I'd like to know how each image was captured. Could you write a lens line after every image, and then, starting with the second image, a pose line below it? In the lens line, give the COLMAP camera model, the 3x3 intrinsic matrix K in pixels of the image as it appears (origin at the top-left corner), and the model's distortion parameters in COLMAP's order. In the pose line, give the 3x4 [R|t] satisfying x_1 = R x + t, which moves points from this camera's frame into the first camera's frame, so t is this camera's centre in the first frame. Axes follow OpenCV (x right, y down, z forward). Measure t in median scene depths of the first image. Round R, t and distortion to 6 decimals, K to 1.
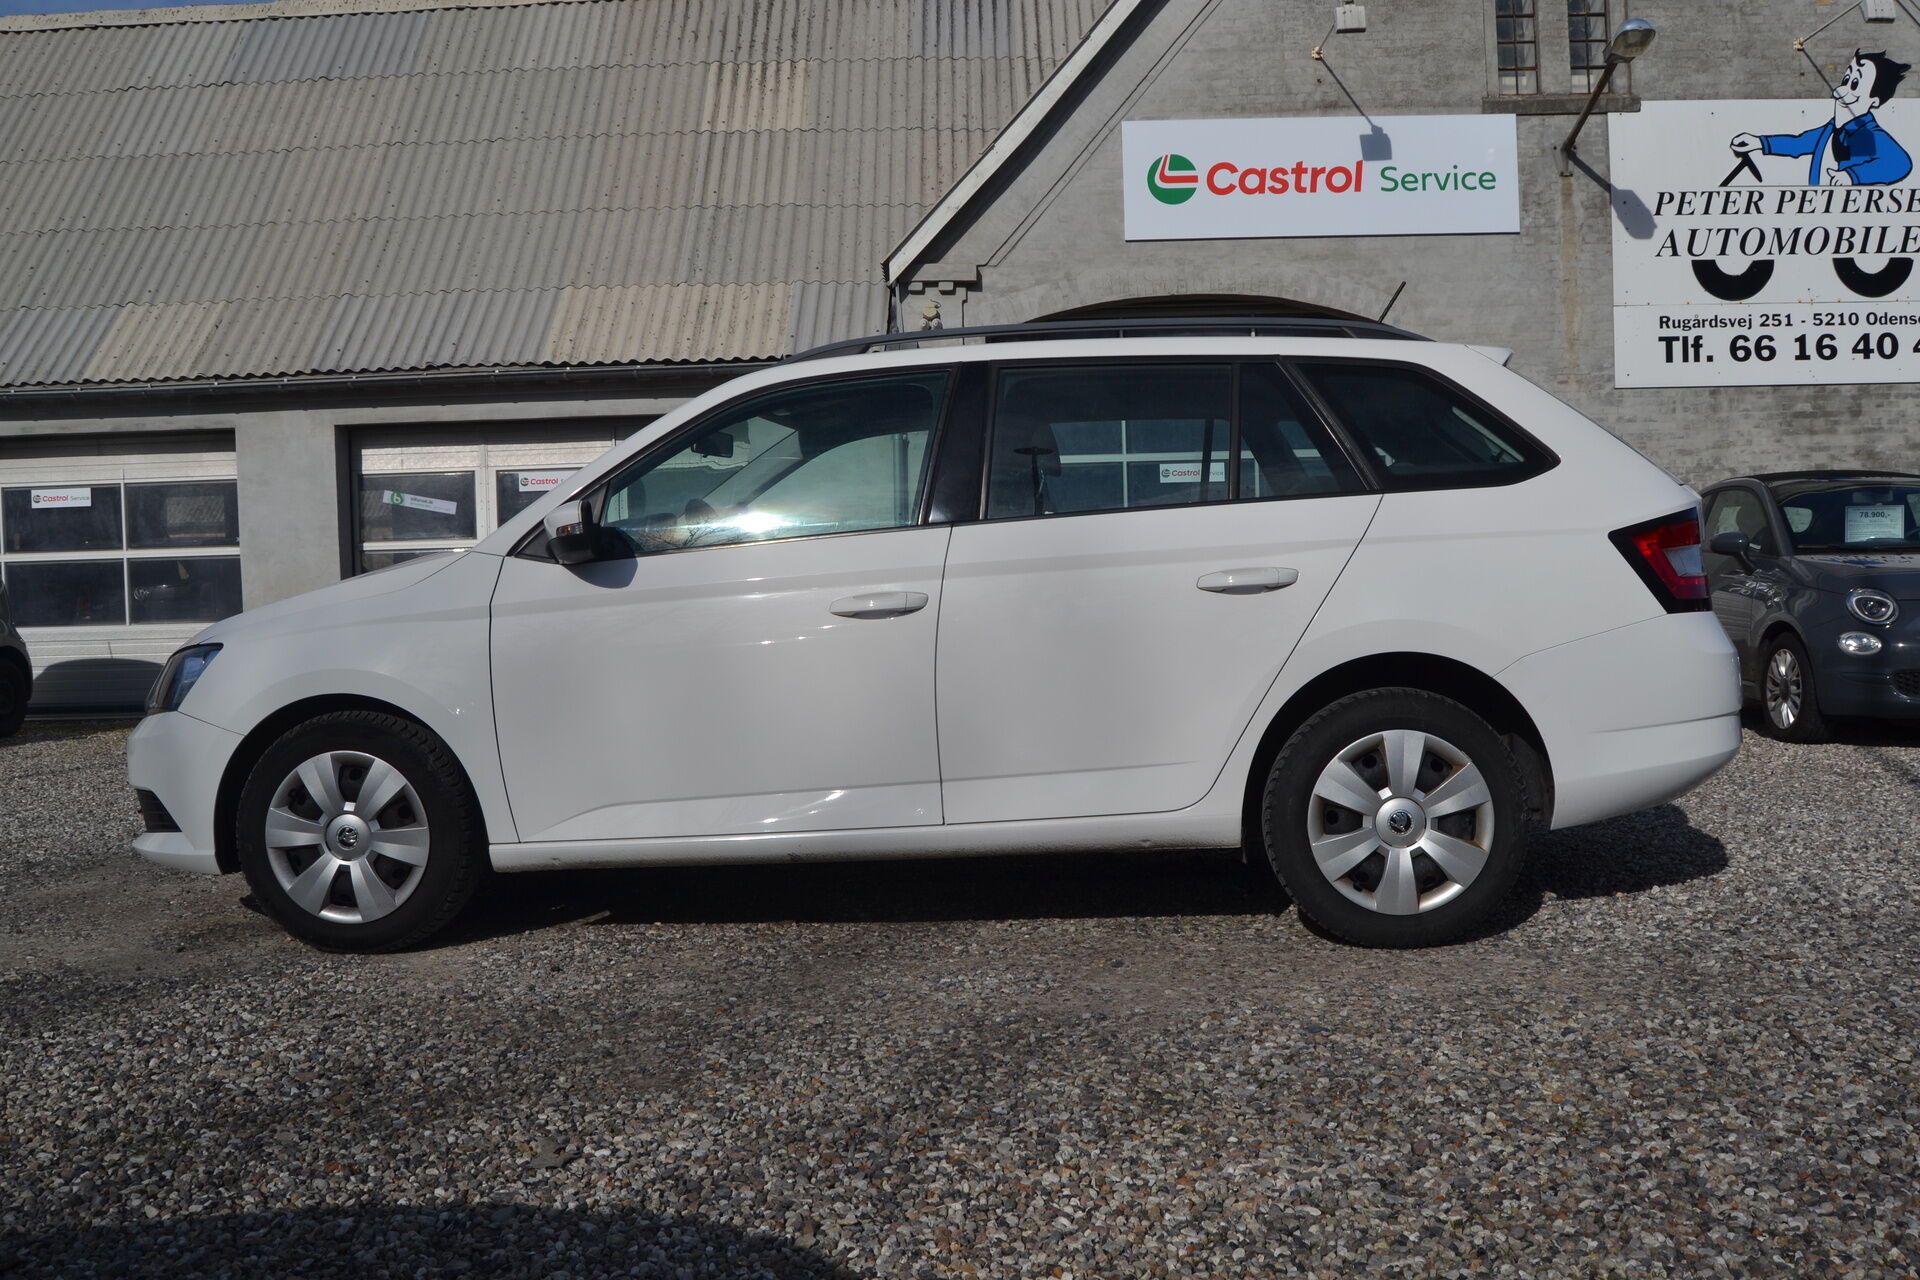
lens RADIAL K [[1630.1, 0, 955.5], [0, 1630.1, 643.8], [0, 0, 1]] dist [-0.072515, 0.031007]
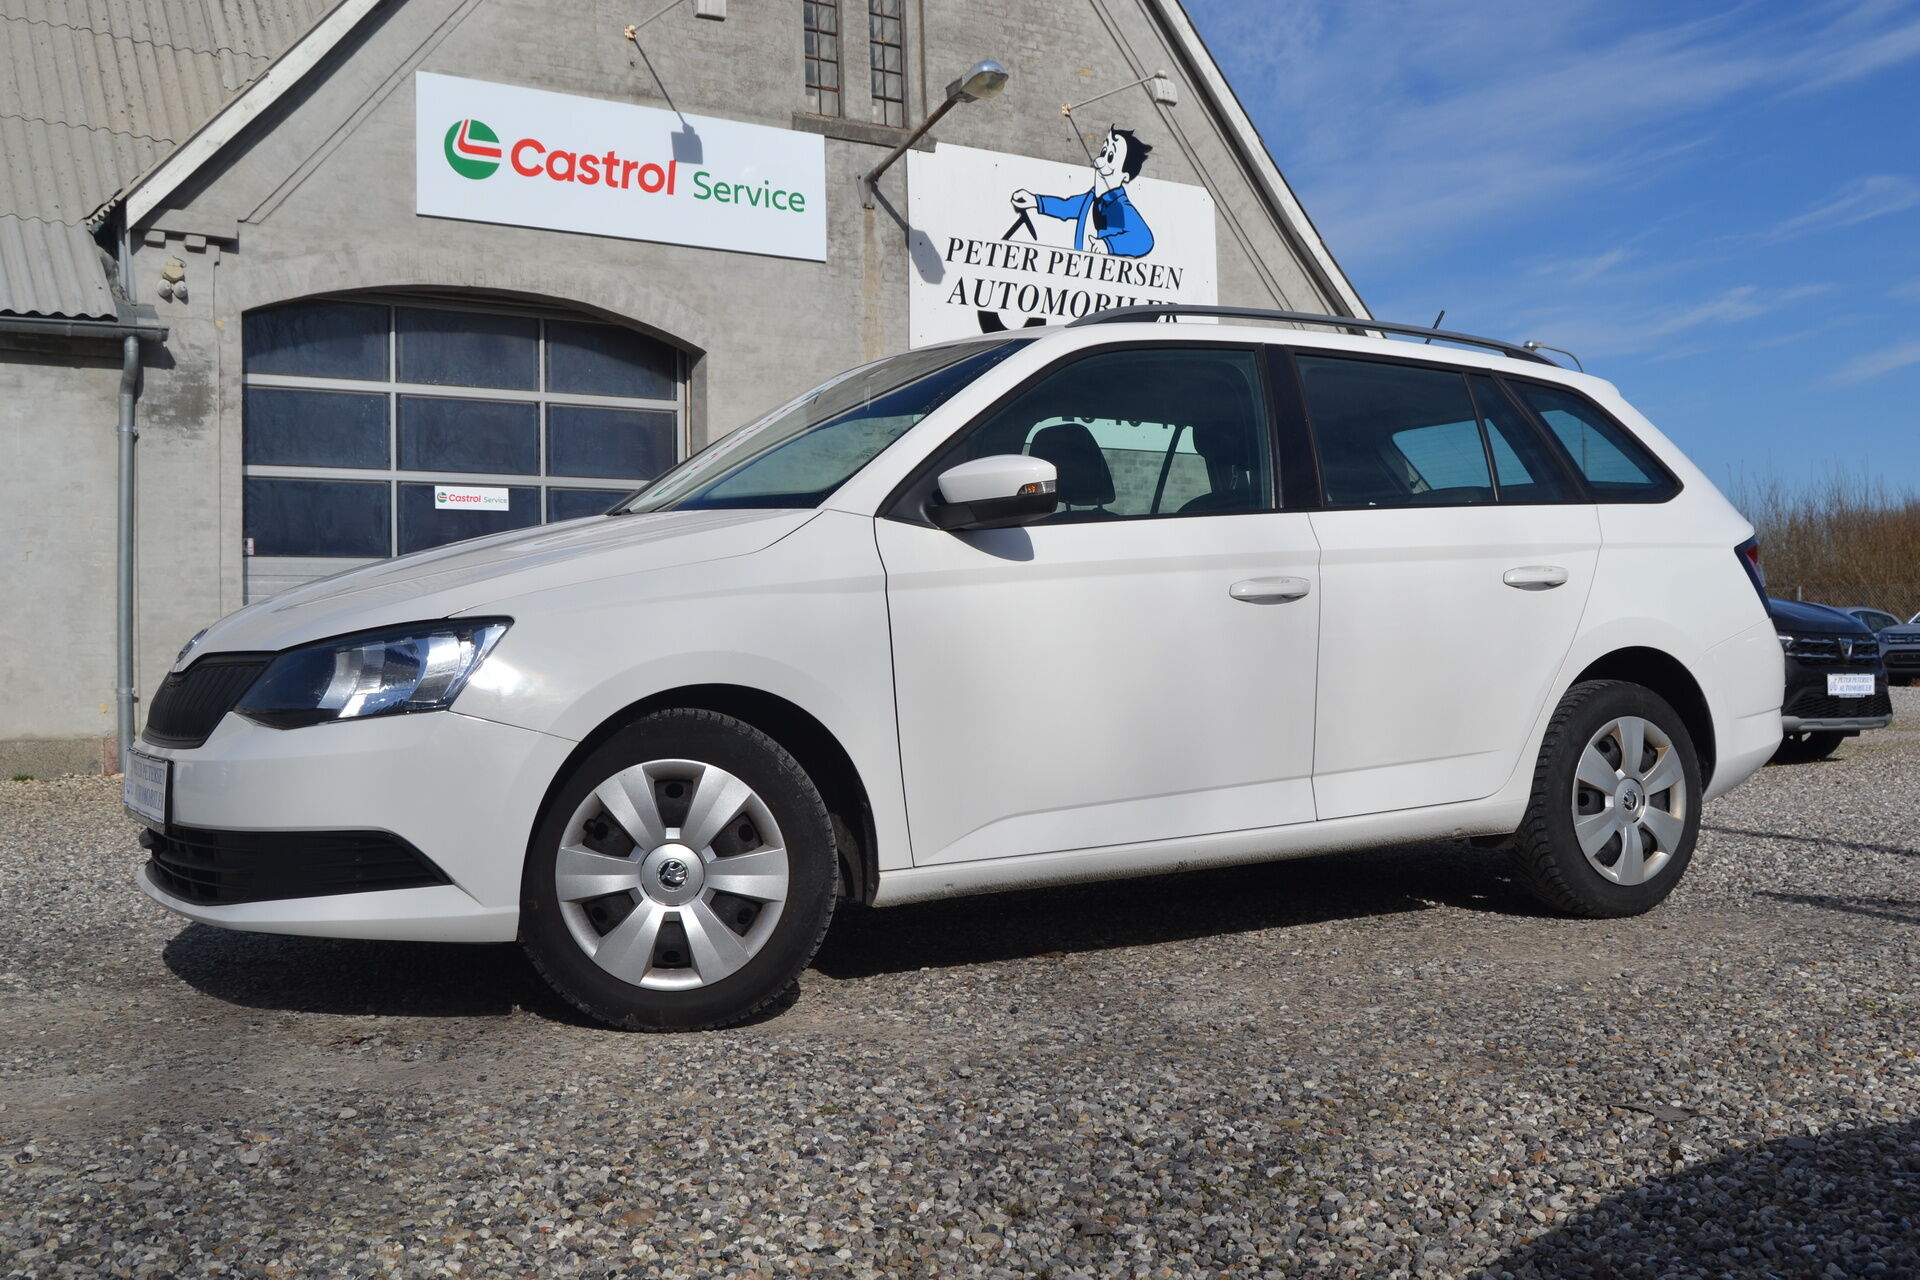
lens RADIAL K [[1944.0, 0, 940.7], [0, 1944.0, 632.3], [0, 0, 1]] dist [-0.046620, 0.000000]
pose [[0.818823, 0.019978, 0.573699, -0.237247], [0.010123, 0.998736, -0.049228, 0.015239], [-0.573957, 0.046116, 0.817586, 0.051806]]
